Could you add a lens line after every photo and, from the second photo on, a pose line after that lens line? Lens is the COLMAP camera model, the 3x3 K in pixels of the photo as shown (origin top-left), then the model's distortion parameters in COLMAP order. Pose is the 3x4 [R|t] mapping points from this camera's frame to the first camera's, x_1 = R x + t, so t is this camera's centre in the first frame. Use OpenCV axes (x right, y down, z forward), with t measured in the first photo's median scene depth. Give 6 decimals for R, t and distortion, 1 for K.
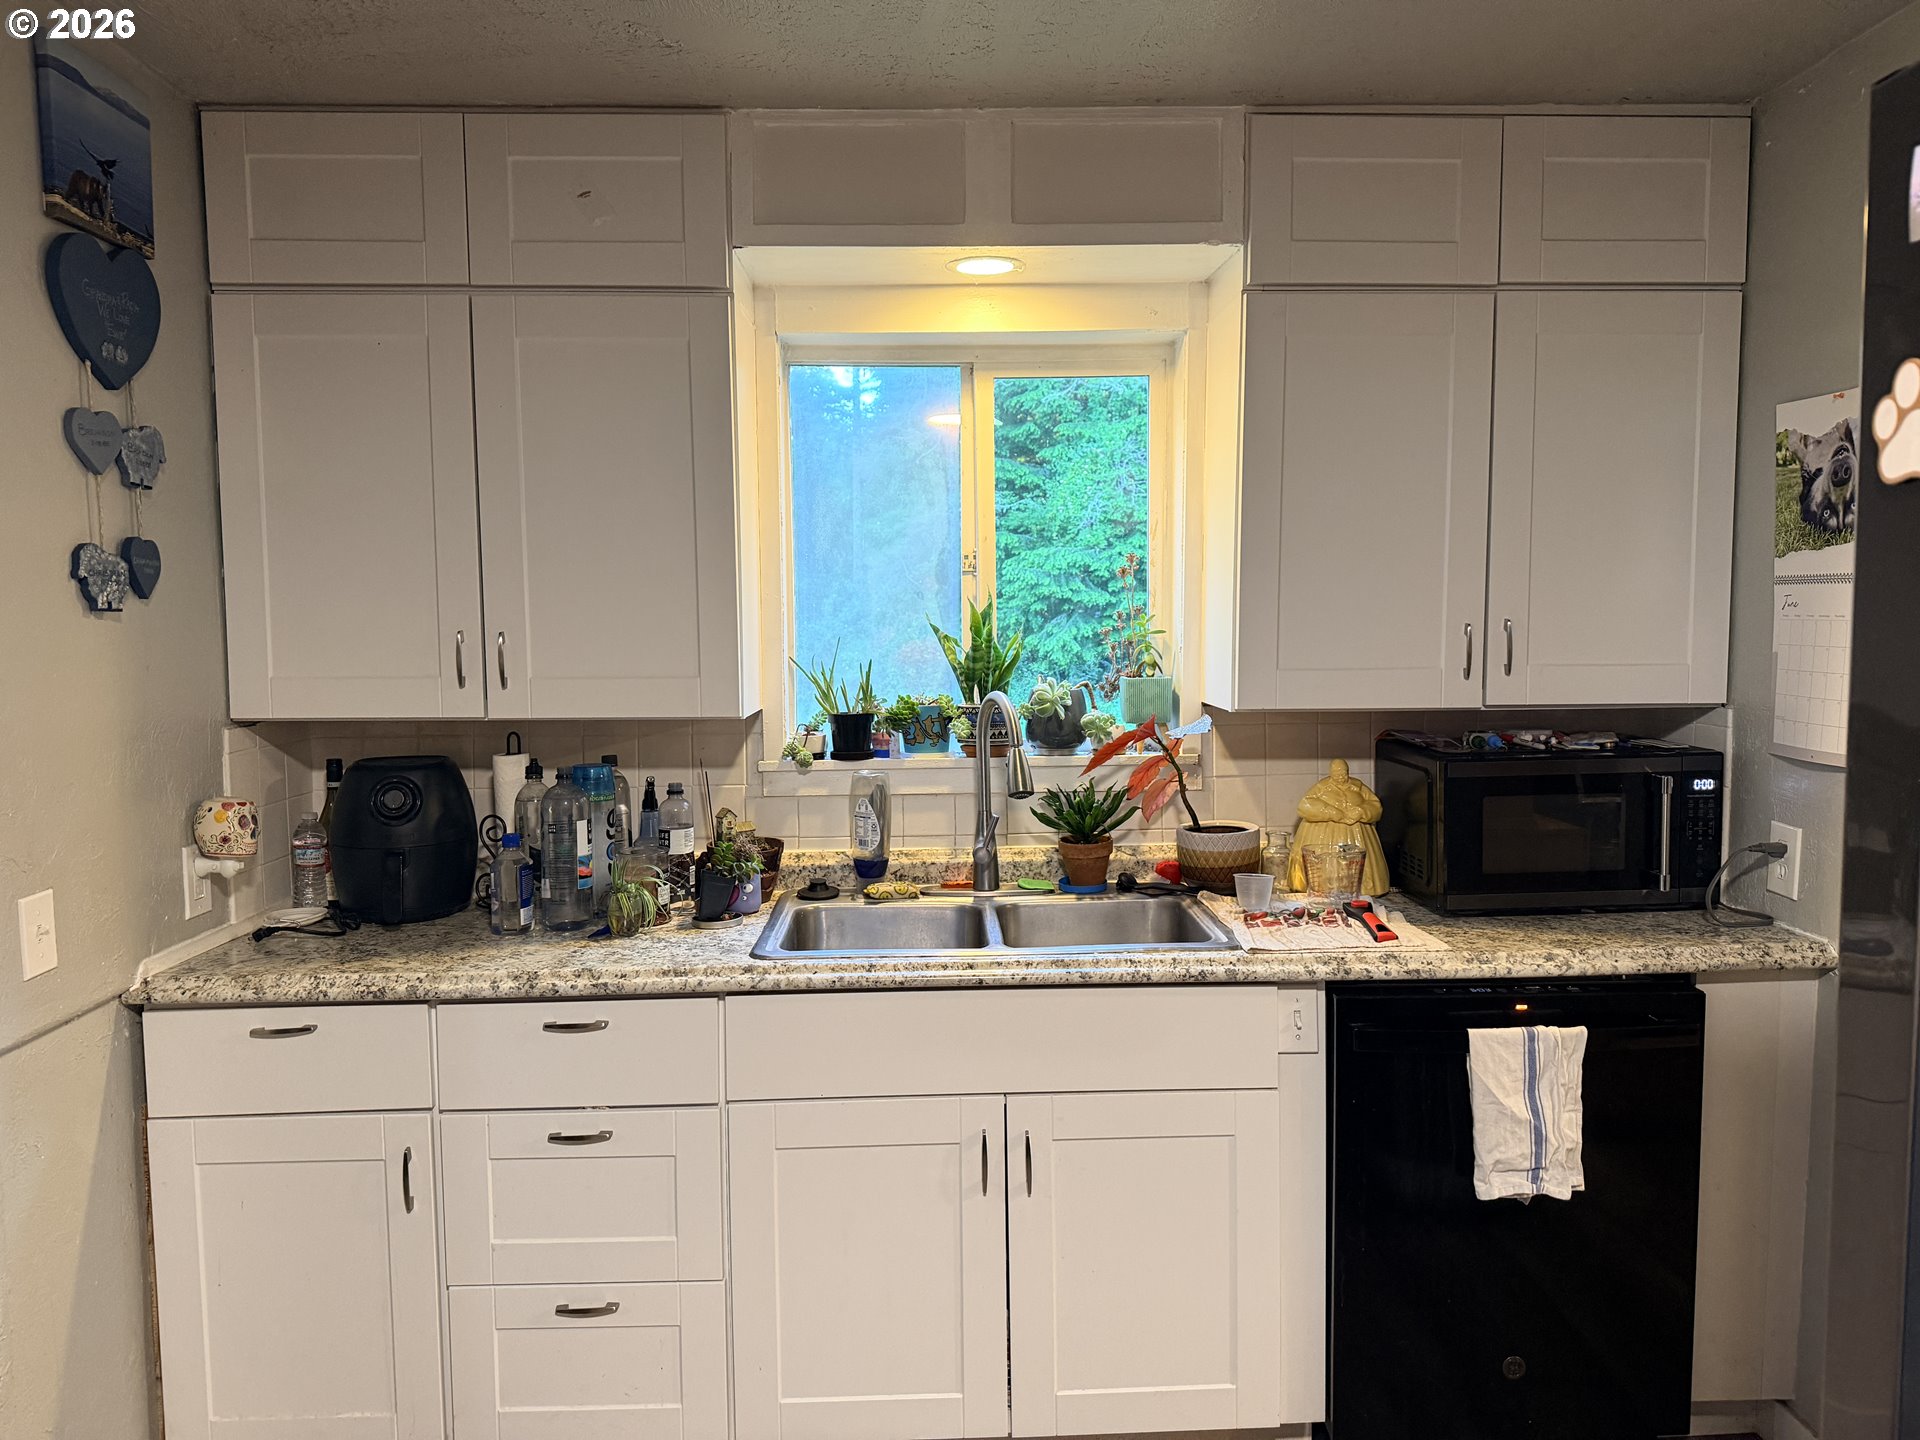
lens RADIAL K [[1369.3, 0, 960.0], [0, 1369.3, 720.0], [0, 0, 1]] dist [0.032673, -0.038760]
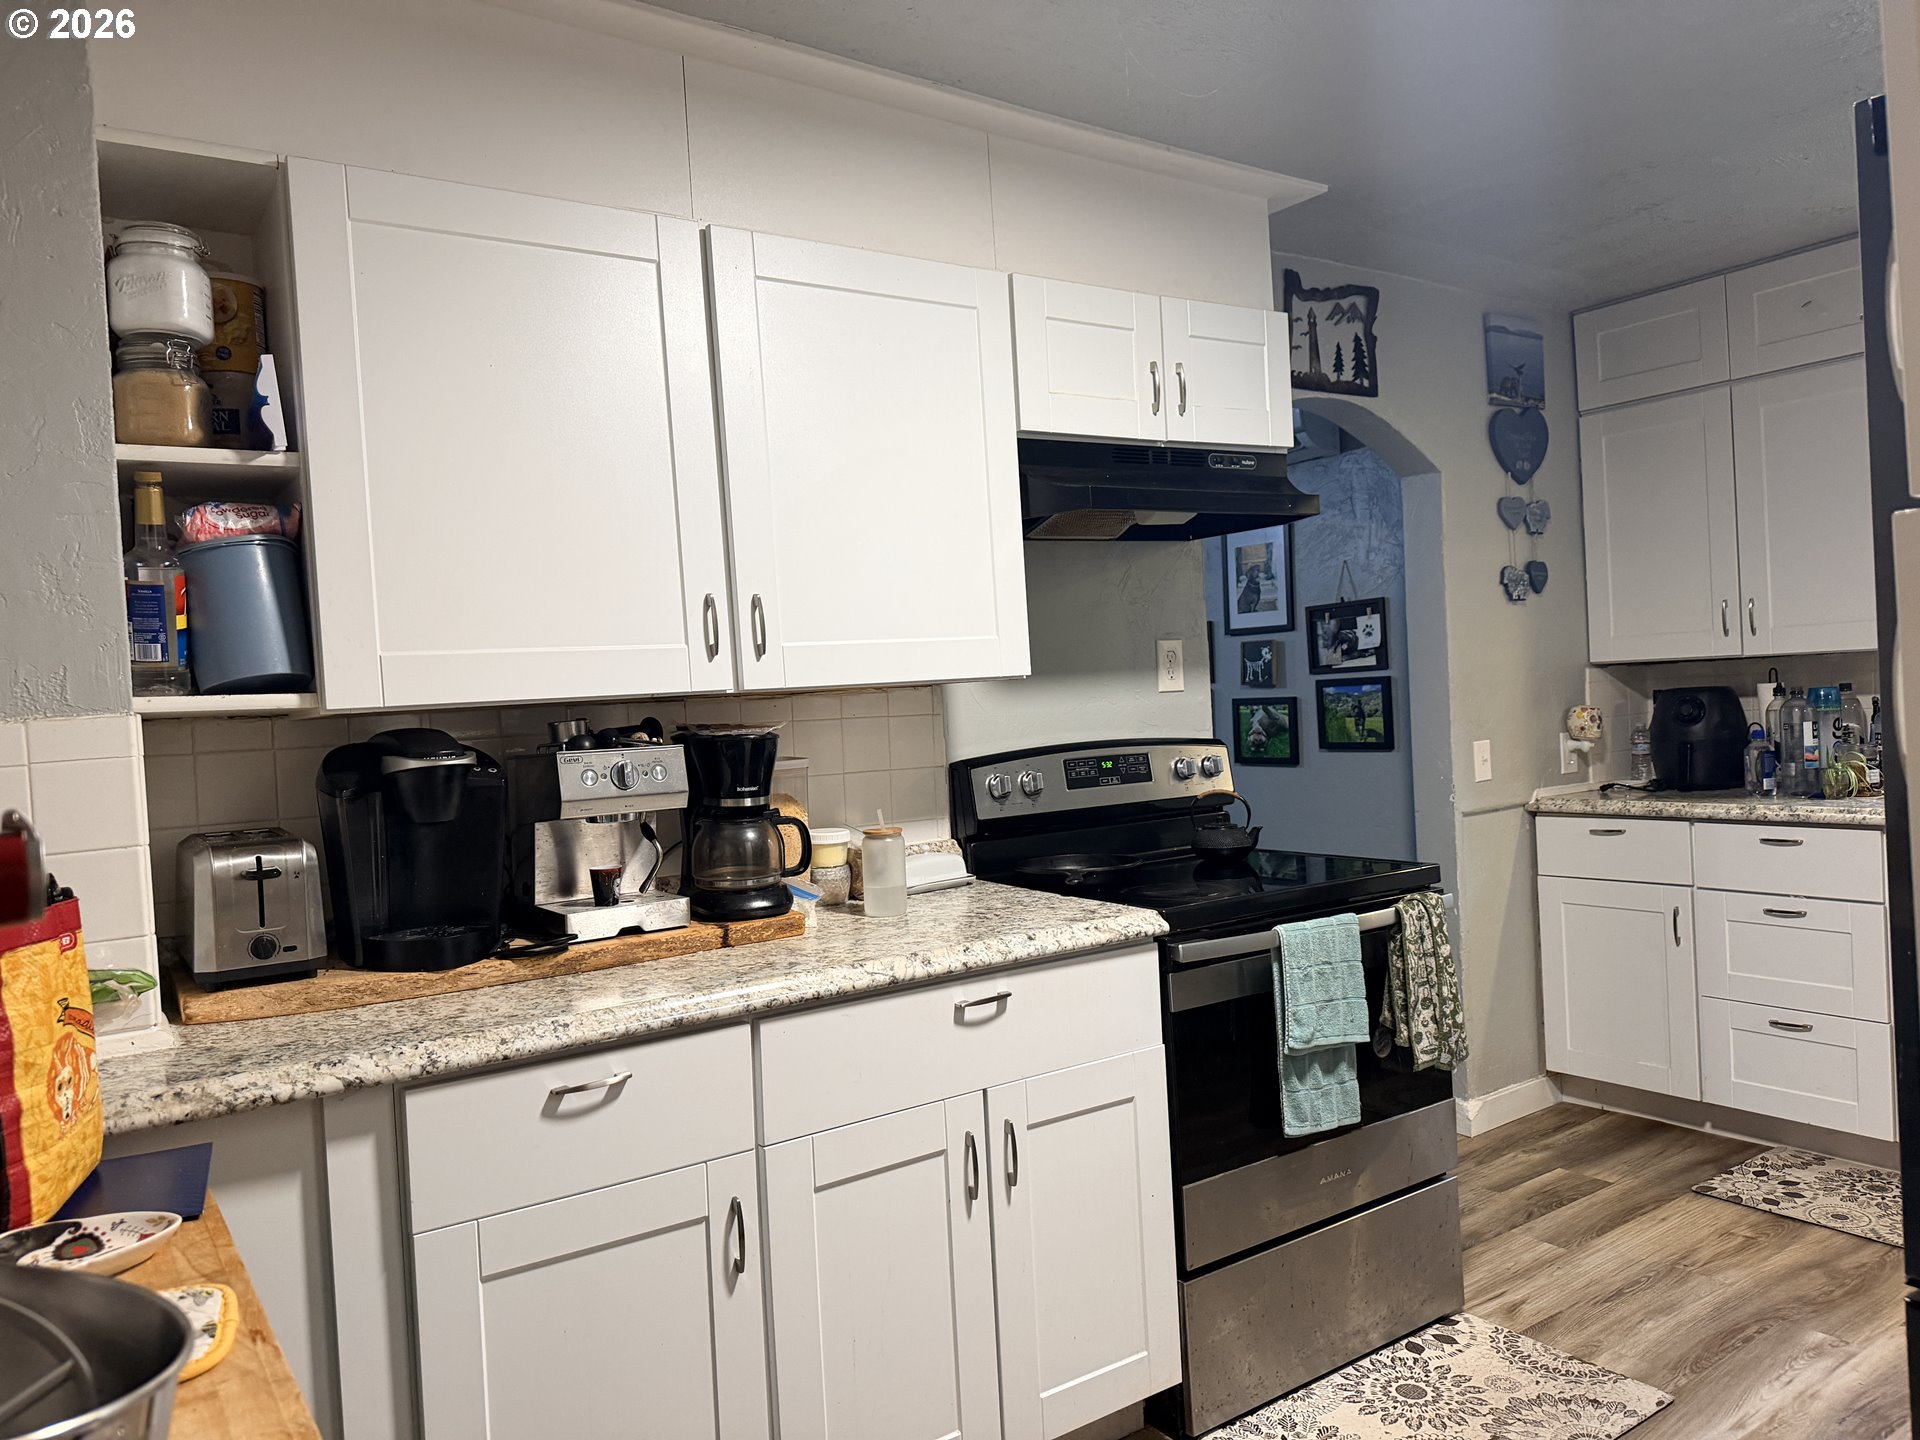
lens RADIAL K [[1380.5, 0, 956.8], [0, 1380.5, 714.6], [0, 0, 1]] dist [0.003184, -0.008812]
pose [[0.544162, -0.006663, -0.838954, 0.526685], [-0.014597, 0.999742, -0.017407, 0.115846], [0.838853, 0.021718, 0.543924, -0.646429]]
